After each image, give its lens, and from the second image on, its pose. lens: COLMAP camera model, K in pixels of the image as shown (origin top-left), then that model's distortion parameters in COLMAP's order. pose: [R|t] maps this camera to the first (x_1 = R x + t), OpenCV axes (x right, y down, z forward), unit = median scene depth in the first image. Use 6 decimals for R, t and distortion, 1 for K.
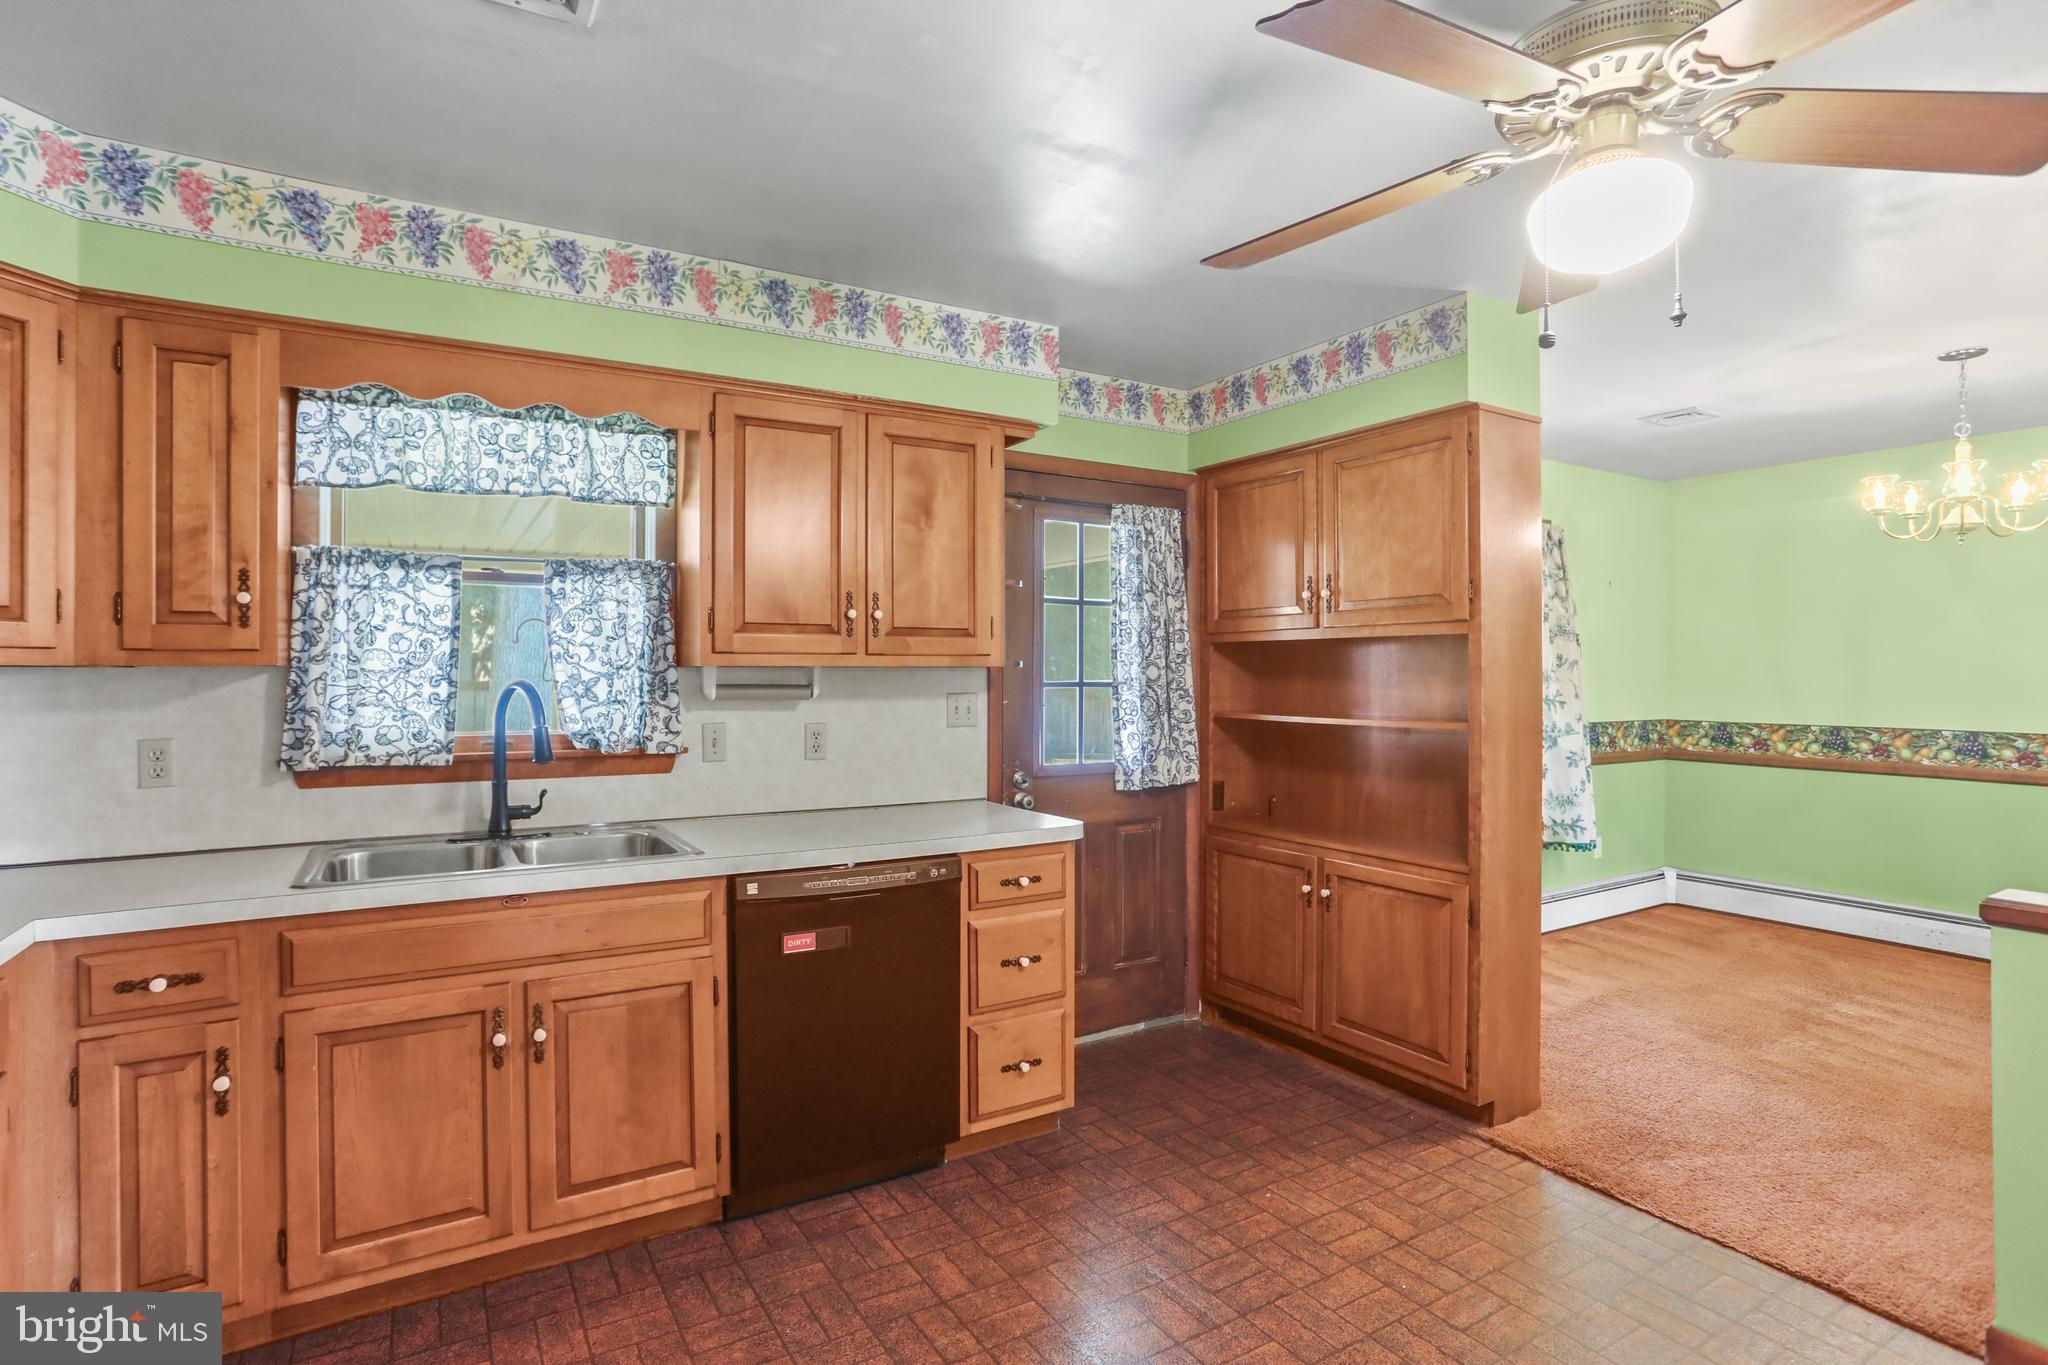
lens RADIAL K [[1011.1, 0, 1012.5], [0, 1011.1, 670.8], [0, 0, 1]] dist [-0.073516, 0.041762]
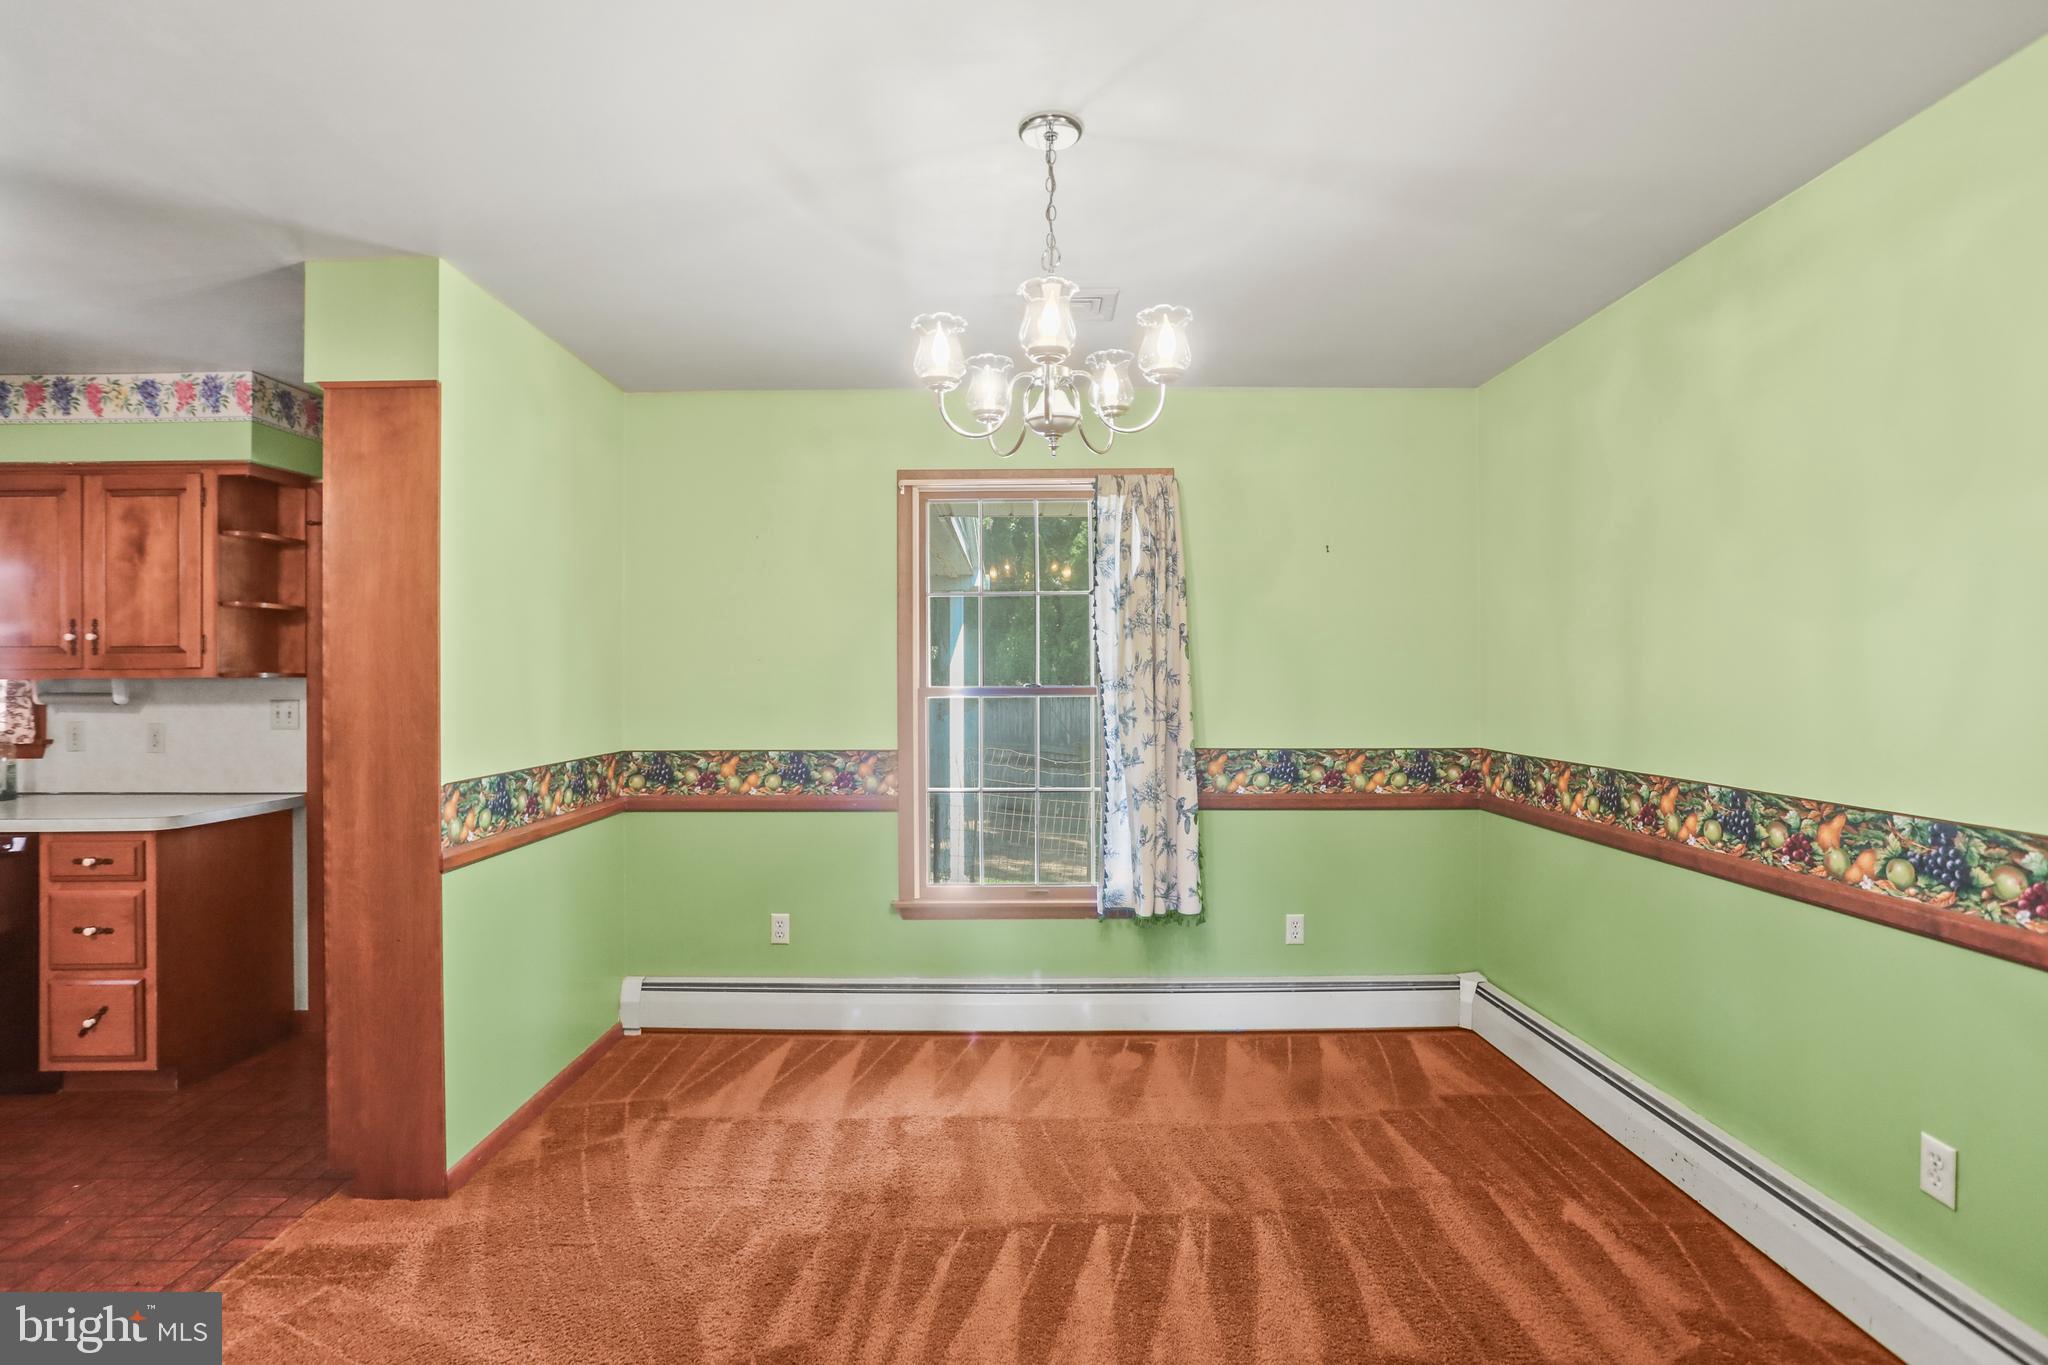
lens RADIAL K [[984.6, 0, 1006.1], [0, 984.6, 674.2], [0, 0, 1]] dist [-0.062170, 0.027350]
pose [[0.860677, -0.005560, -0.509121, 1.543391], [0.005995, 0.999982, -0.000785, -0.002413], [0.509116, -0.002376, 0.860695, 0.611997]]
